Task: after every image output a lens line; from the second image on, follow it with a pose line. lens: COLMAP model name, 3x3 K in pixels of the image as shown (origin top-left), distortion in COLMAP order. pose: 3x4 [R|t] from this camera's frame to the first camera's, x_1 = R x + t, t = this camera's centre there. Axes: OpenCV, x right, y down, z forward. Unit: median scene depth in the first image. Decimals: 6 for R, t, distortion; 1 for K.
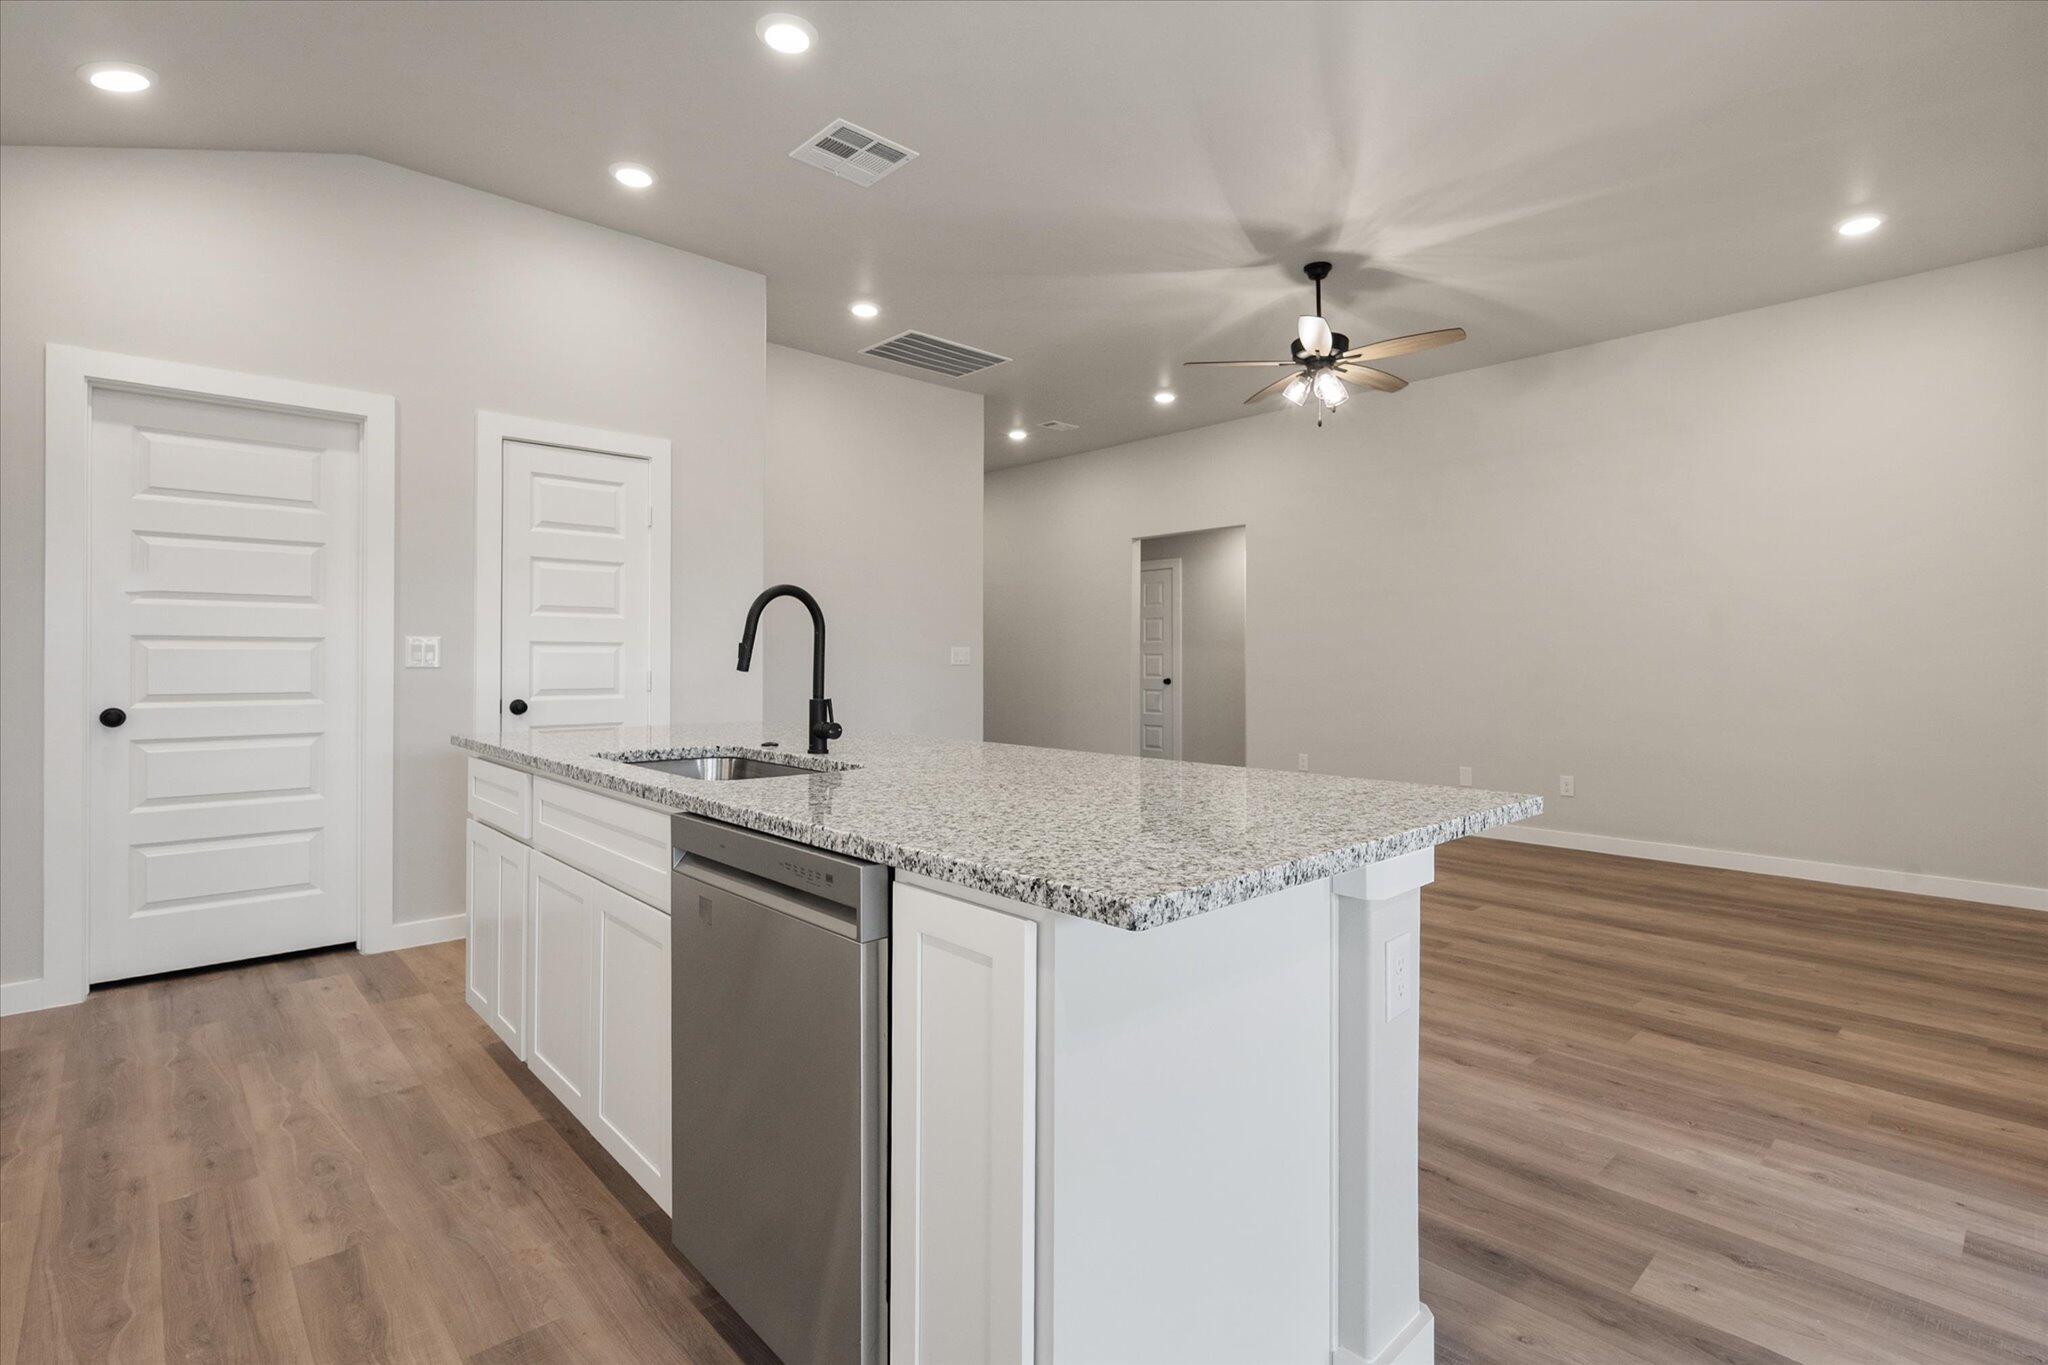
lens RADIAL K [[964.7, 0, 1022.8], [0, 964.7, 652.7], [0, 0, 1]] dist [-0.002788, 0.000037]
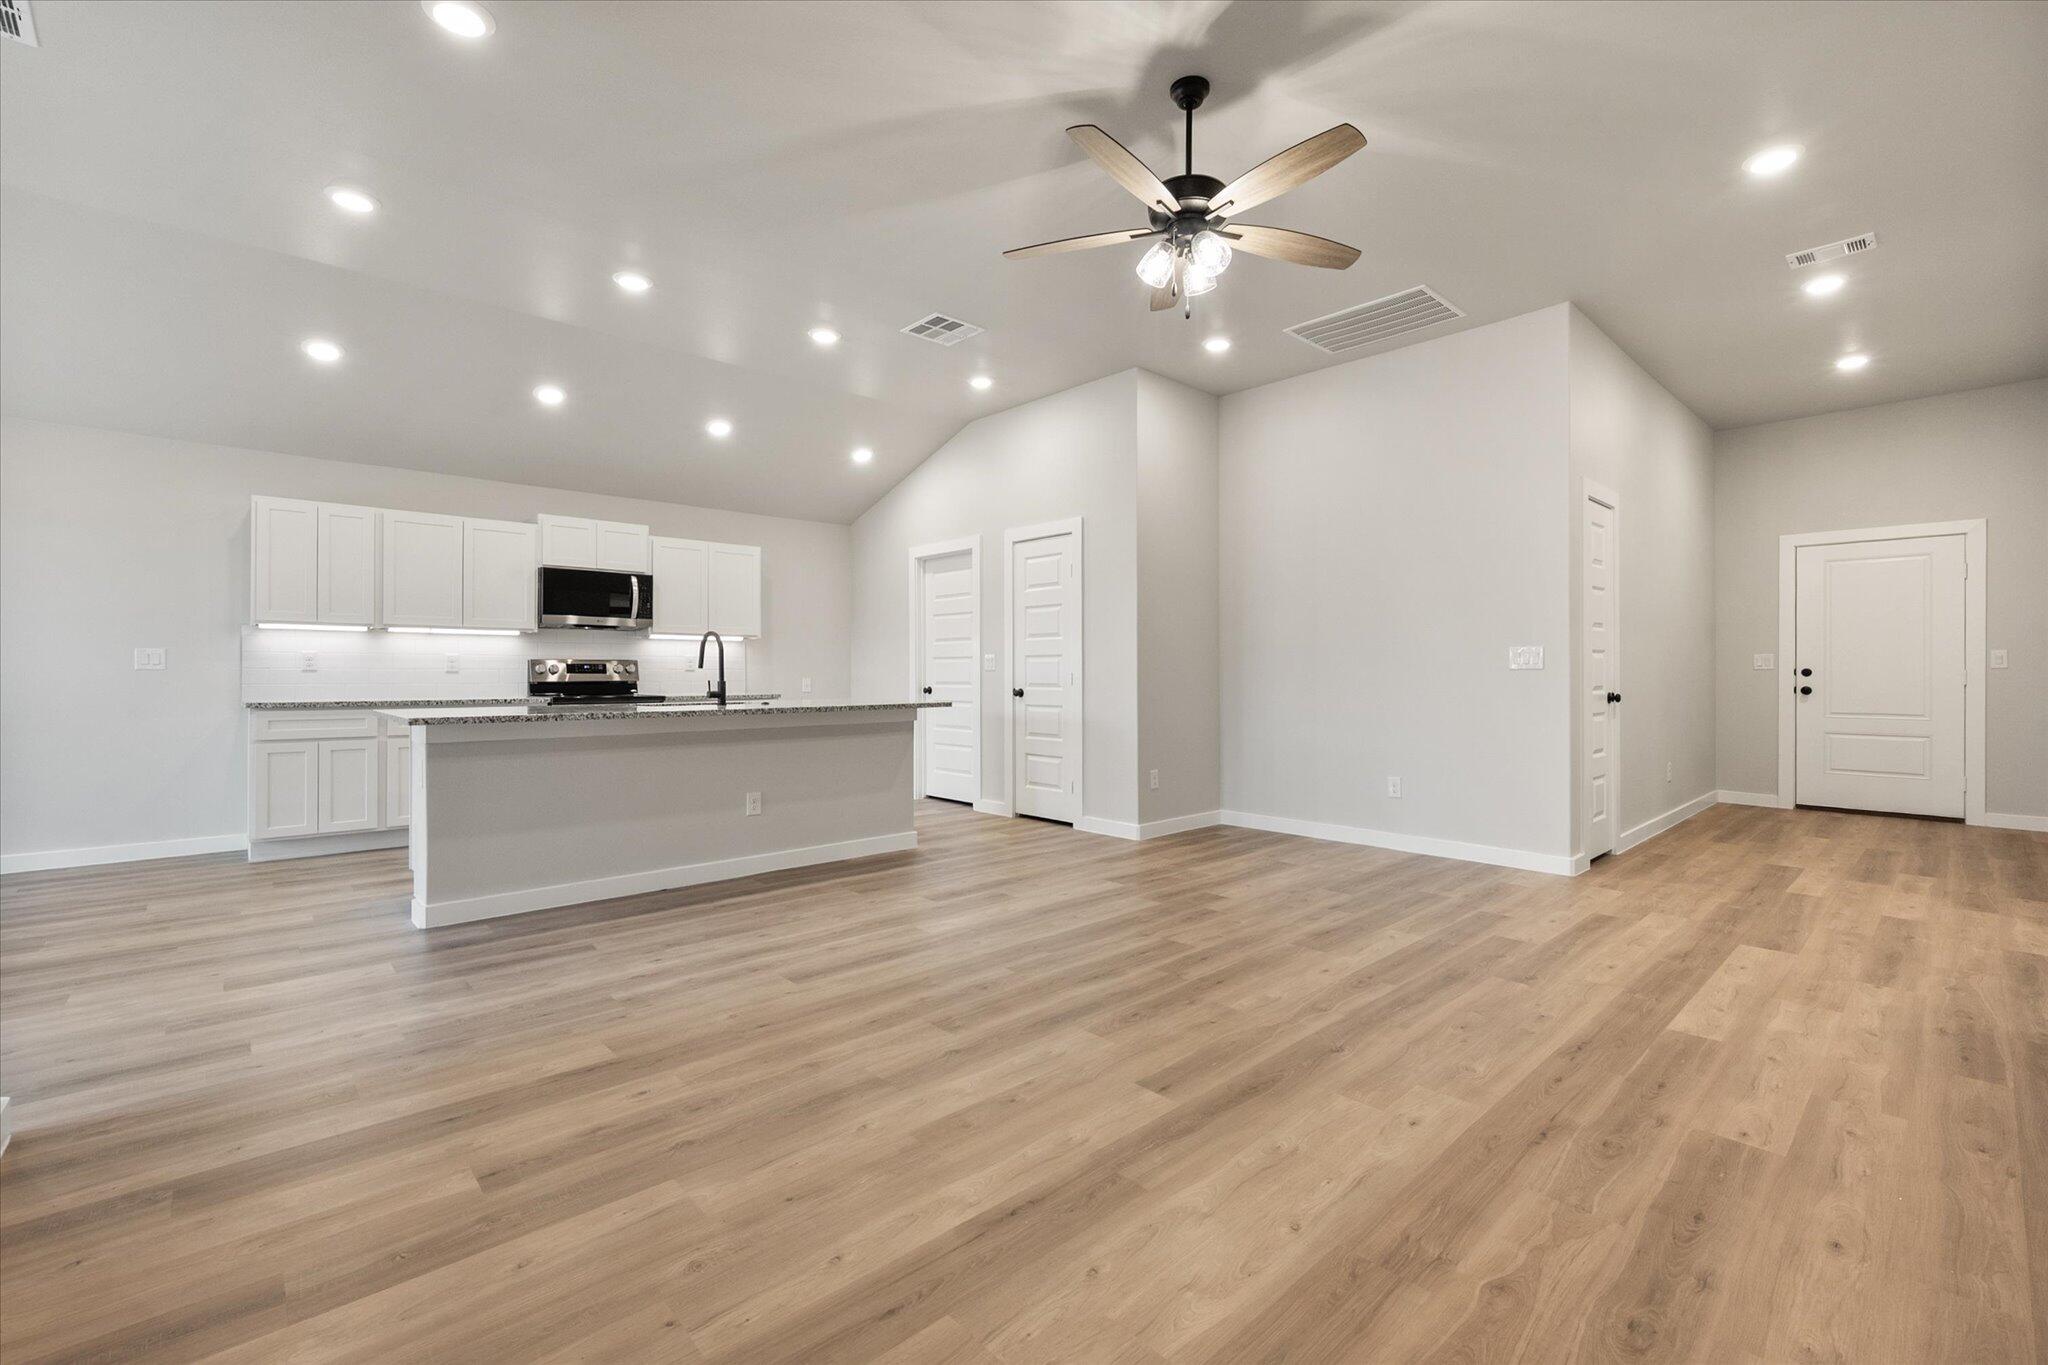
lens RADIAL K [[870.1, 0, 1030.3], [0, 870.1, 673.5], [0, 0, 1]] dist [-0.002702, -0.000031]
pose [[0.003493, -0.001435, -0.999993, 1.172532], [0.007816, 0.999968, -0.001408, 0.025307], [0.999963, -0.007811, 0.003504, 1.111264]]
